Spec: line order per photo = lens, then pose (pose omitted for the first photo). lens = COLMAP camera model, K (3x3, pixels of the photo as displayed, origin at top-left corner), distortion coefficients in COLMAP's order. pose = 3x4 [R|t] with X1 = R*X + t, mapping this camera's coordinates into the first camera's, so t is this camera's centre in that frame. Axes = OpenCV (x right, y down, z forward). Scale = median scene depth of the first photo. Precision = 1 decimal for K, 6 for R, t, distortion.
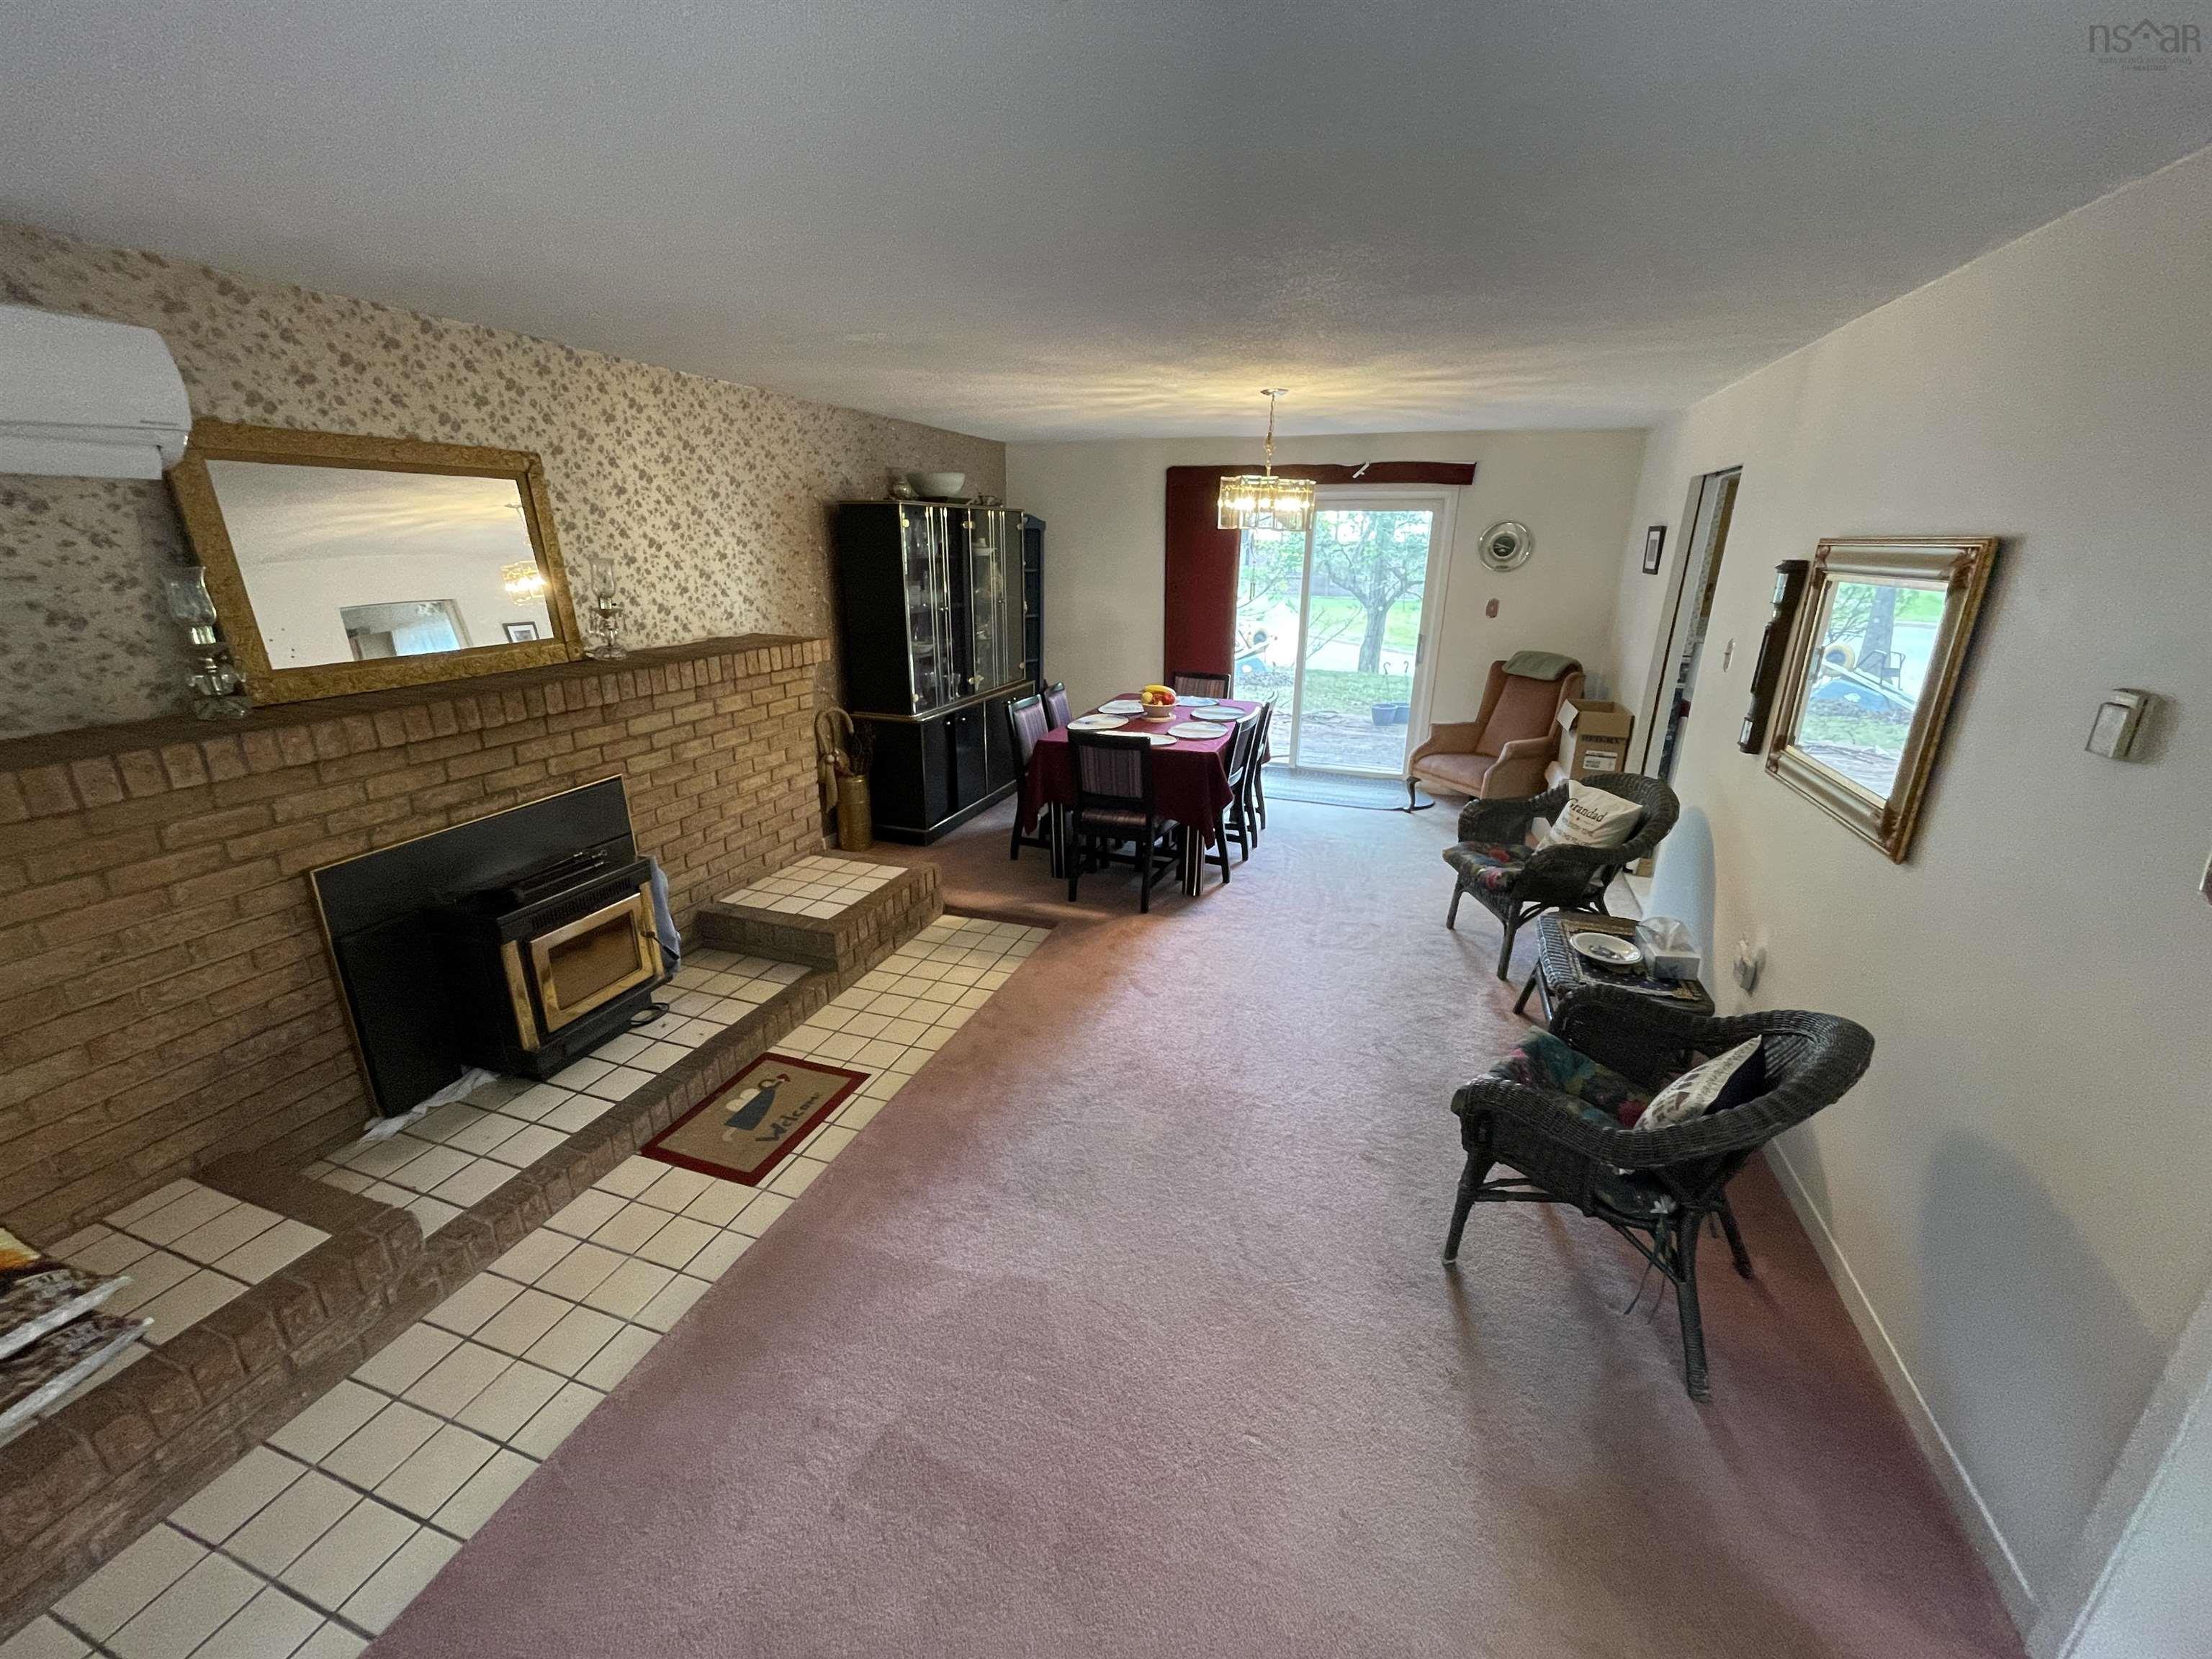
lens RADIAL K [[890.1, 0, 1106.0], [0, 890.1, 829.5], [0, 0, 1]] dist [-0.000713, -0.000117]
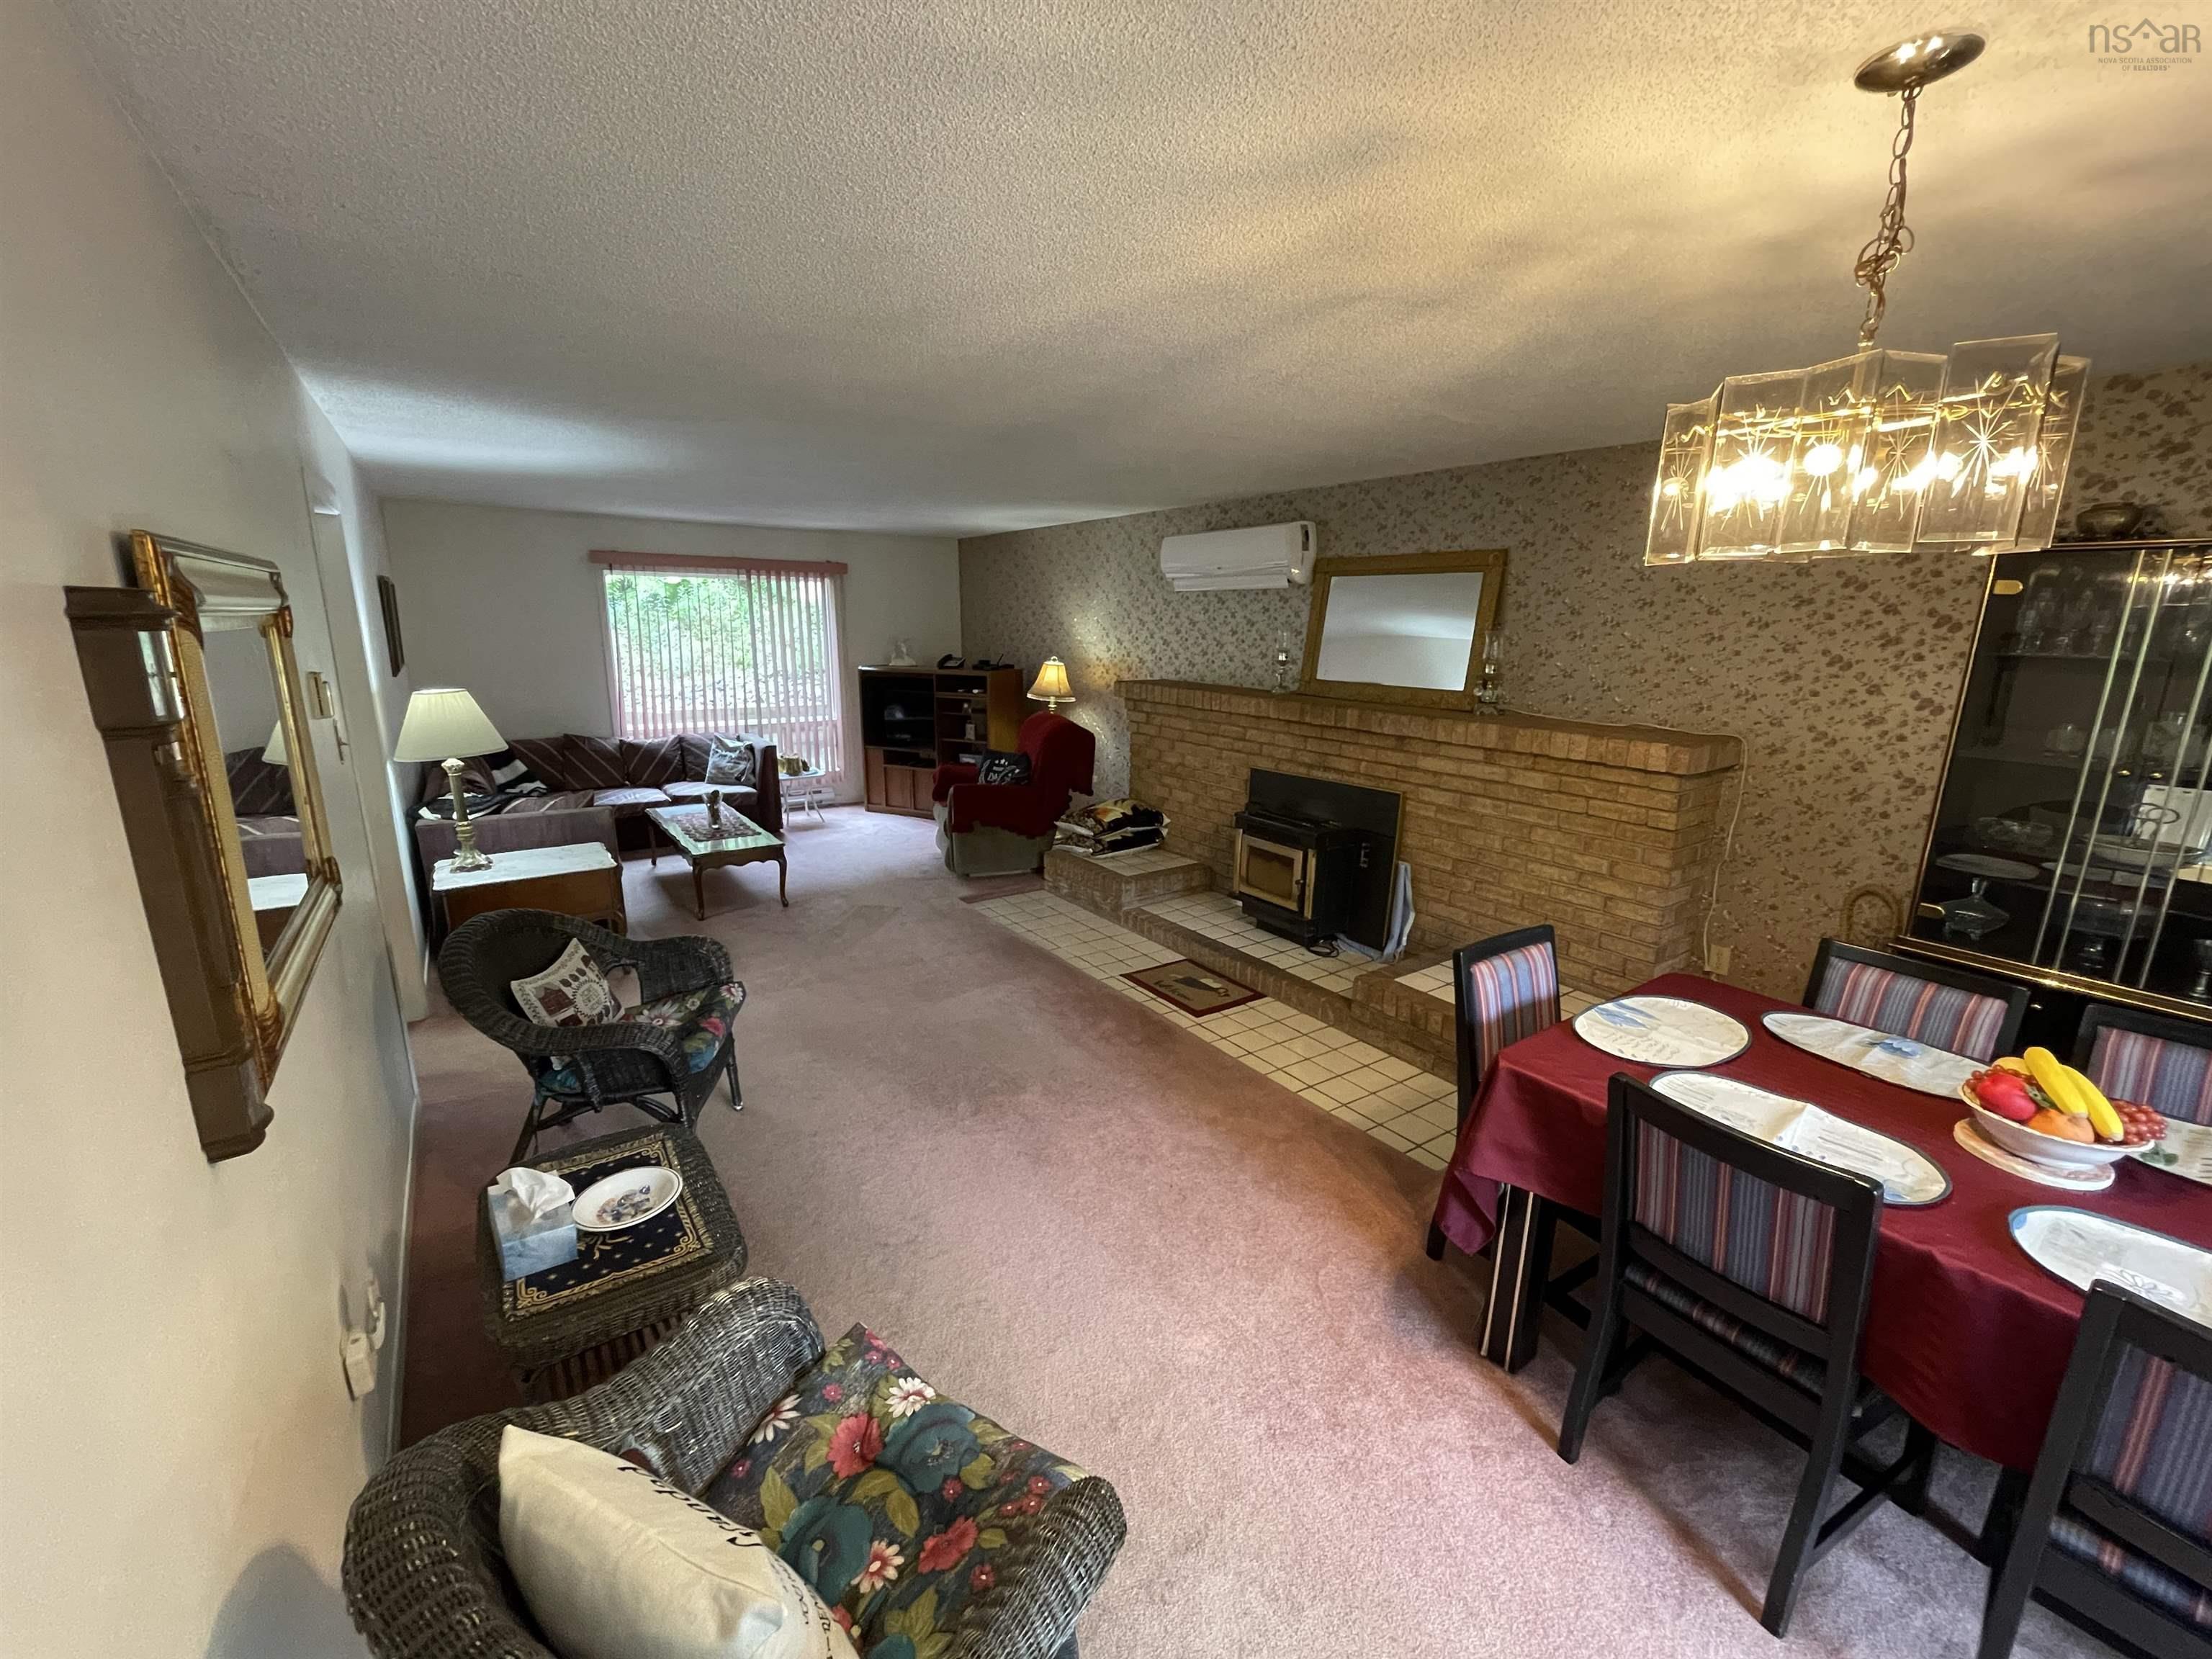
lens RADIAL K [[890.1, 0, 1106.0], [0, 890.1, 829.5], [0, 0, 1]] dist [-0.000713, -0.000117]
pose [[-0.579075, 0.166699, -0.798050, 0.824115], [-0.278222, 0.879703, 0.385636, -0.438032], [0.766332, 0.445347, -0.463035, 1.442221]]
